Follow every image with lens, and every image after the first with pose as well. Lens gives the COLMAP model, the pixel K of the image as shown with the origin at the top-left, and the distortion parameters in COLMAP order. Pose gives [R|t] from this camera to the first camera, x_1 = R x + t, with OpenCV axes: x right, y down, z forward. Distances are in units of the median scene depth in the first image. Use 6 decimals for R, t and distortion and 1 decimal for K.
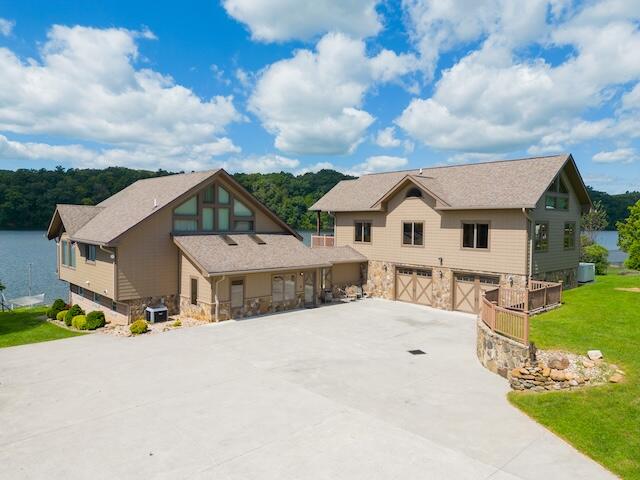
lens RADIAL K [[448.6, 0, 319.3], [0, 448.6, 251.4], [0, 0, 1]] dist [0.063196, -0.044781]
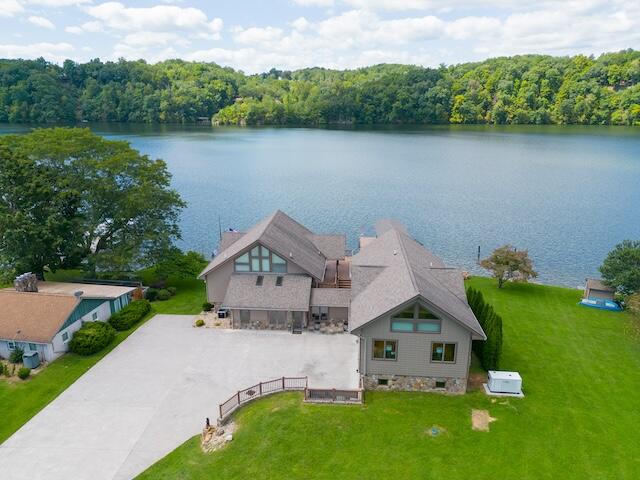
lens RADIAL K [[448.6, 0, 312.4], [0, 448.6, 236.2], [0, 0, 1]] dist [0.063196, -0.044781]
pose [[0.680107, 0.197408, -0.706034, 0.968302], [-0.036789, 0.971040, 0.236067, -0.524121], [0.732189, -0.134576, 0.667674, 0.018108]]
